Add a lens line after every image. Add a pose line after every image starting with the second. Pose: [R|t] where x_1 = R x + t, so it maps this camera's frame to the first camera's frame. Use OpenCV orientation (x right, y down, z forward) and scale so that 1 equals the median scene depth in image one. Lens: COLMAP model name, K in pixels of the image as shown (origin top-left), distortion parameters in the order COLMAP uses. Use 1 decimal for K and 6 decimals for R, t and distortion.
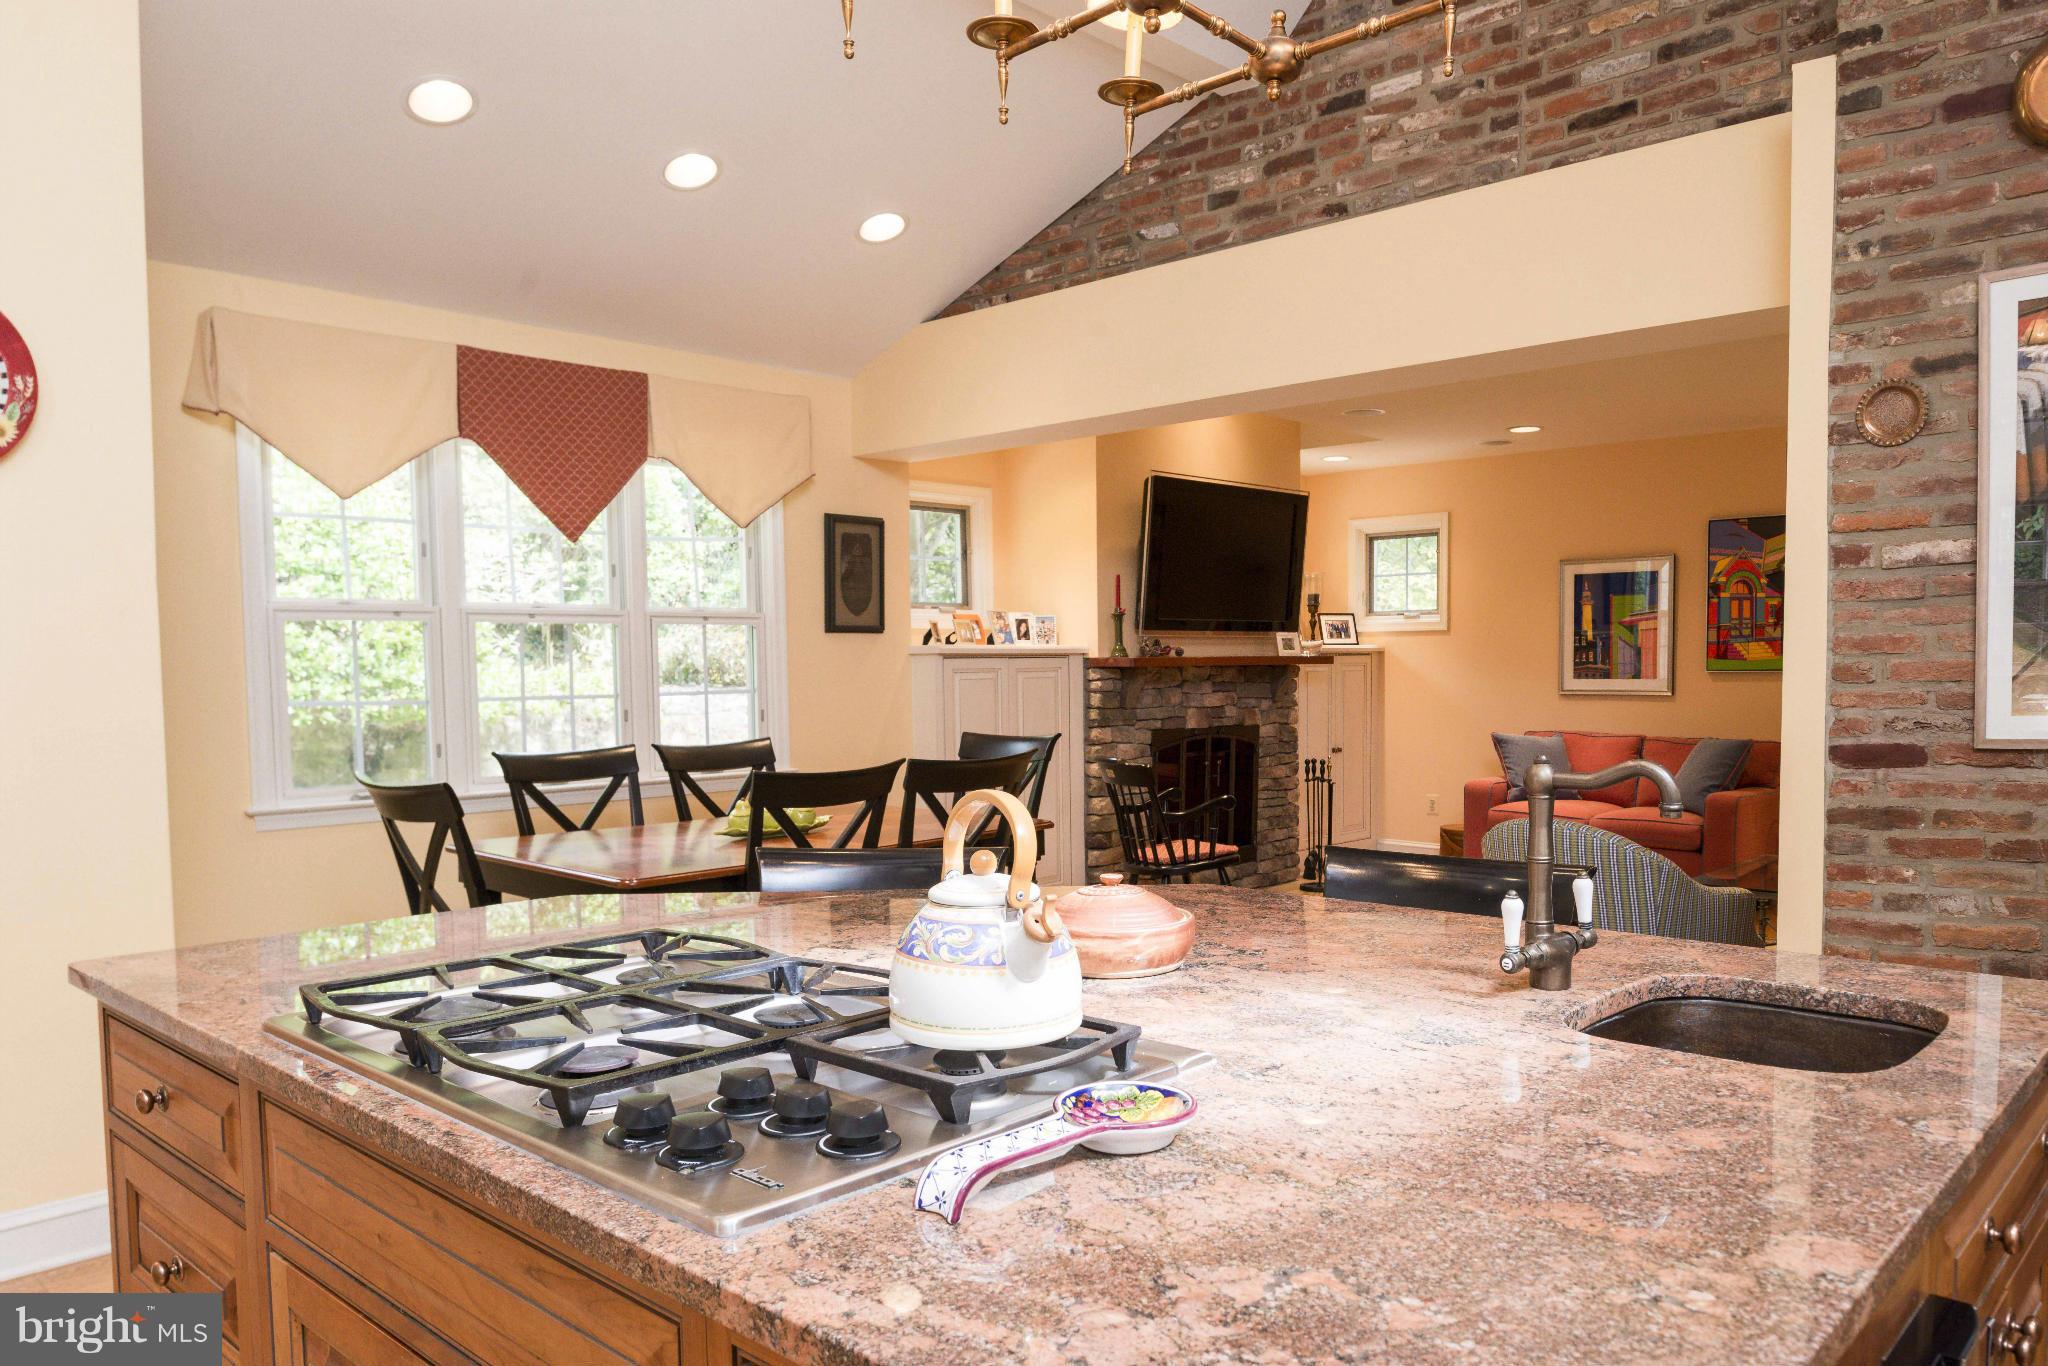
lens RADIAL K [[1438.2, 0, 1100.7], [0, 1438.2, 691.2], [0, 0, 1]] dist [-0.007261, -0.002393]
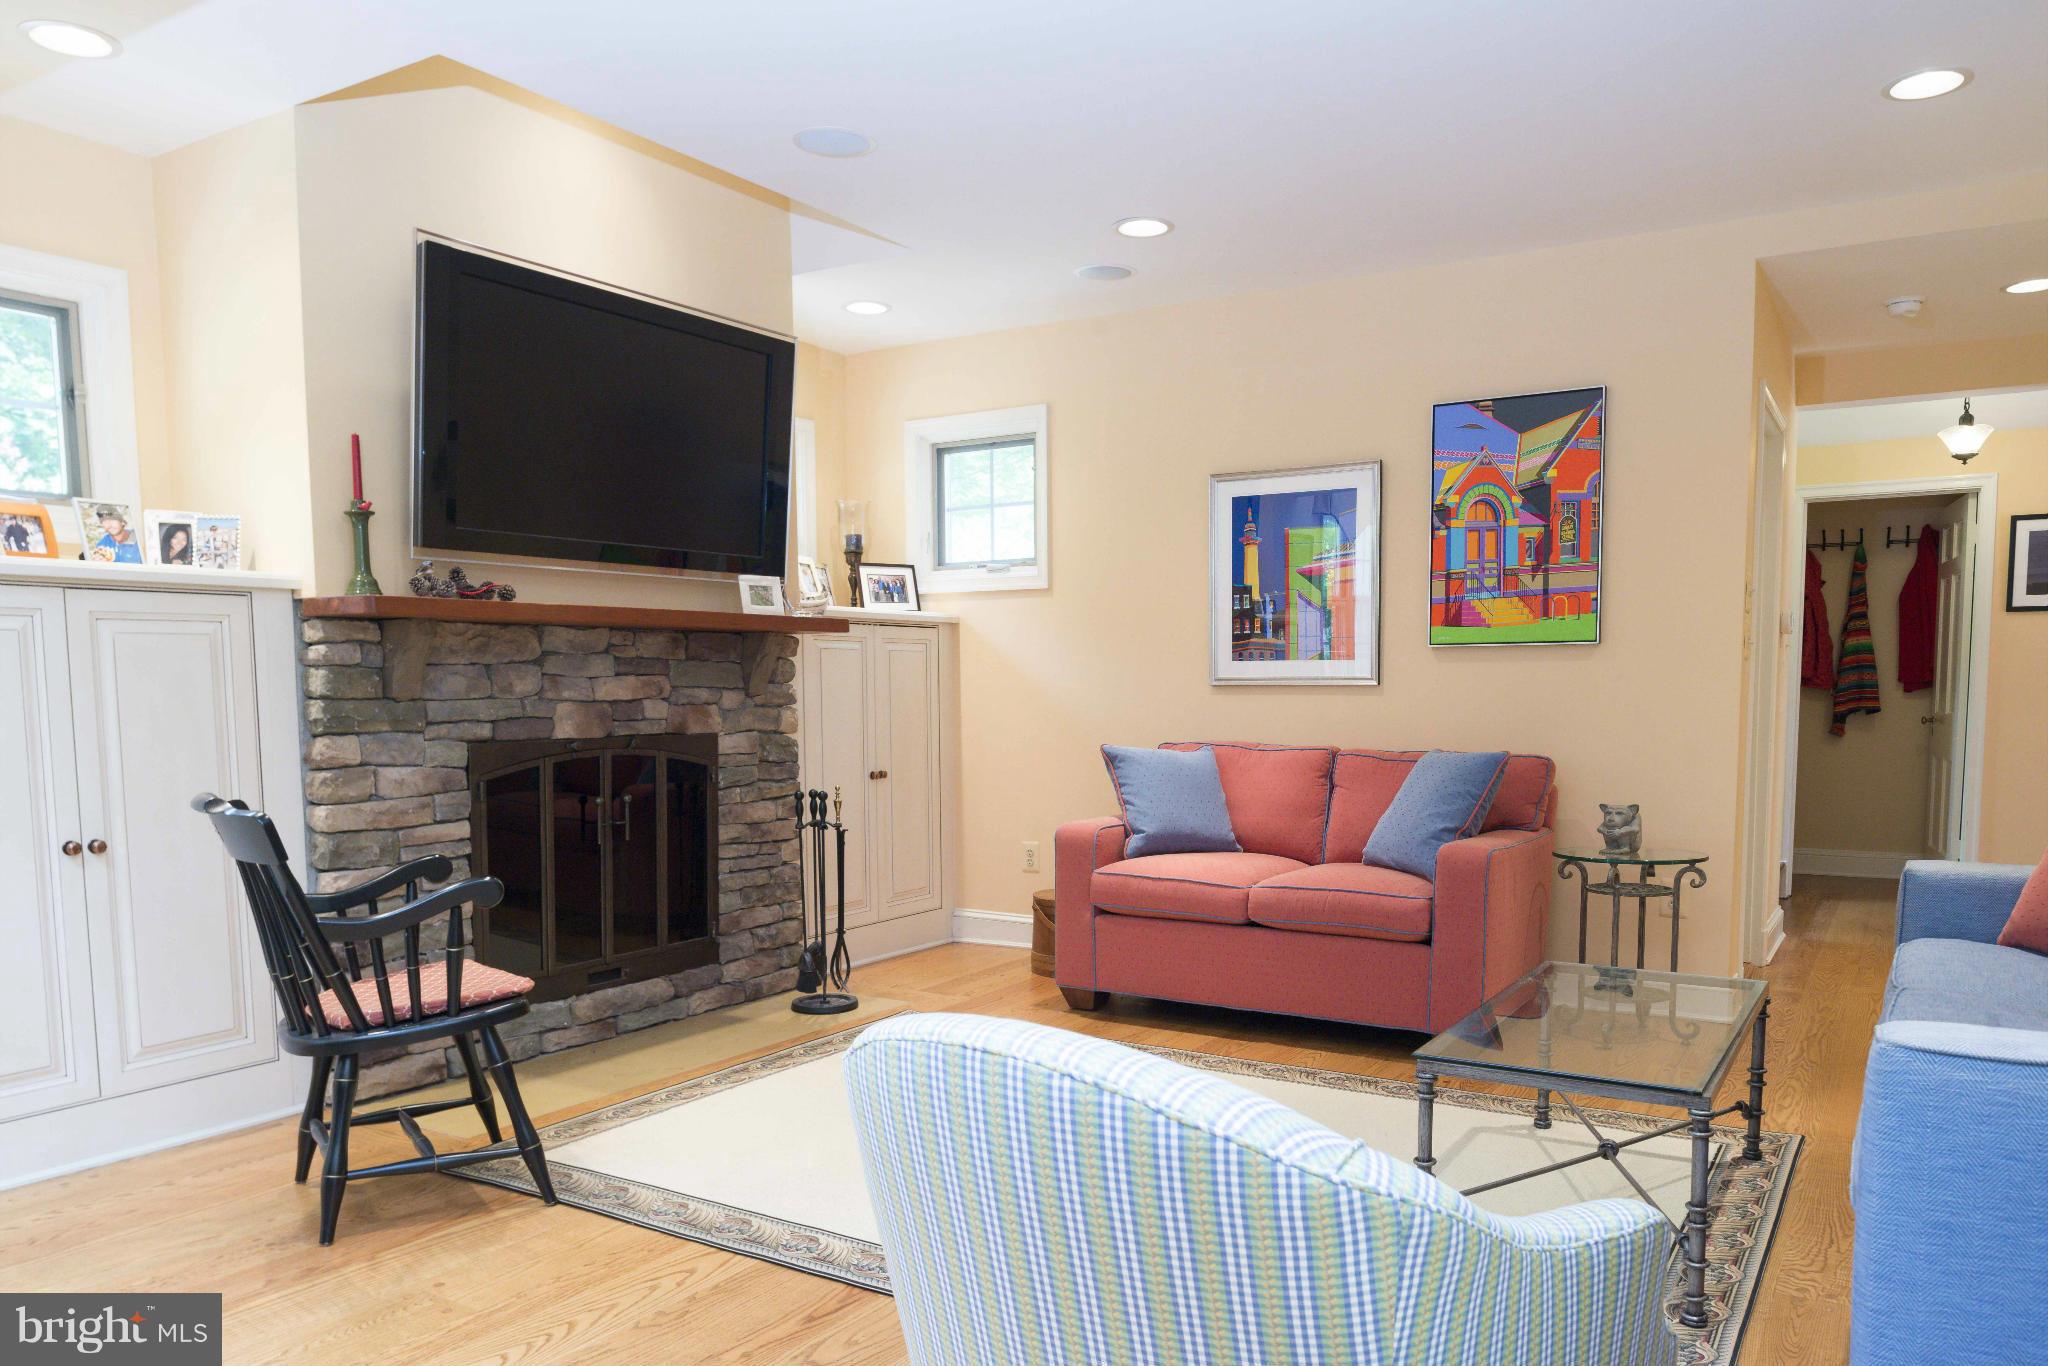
lens RADIAL K [[1438.2, 0, 1100.7], [0, 1438.2, 691.2], [0, 0, 1]] dist [-0.007261, -0.002393]
pose [[0.980242, 0.002090, 0.197792, 0.150175], [0.001219, 0.999861, -0.016605, 0.016309], [-0.197799, 0.016518, 0.980103, 0.397083]]
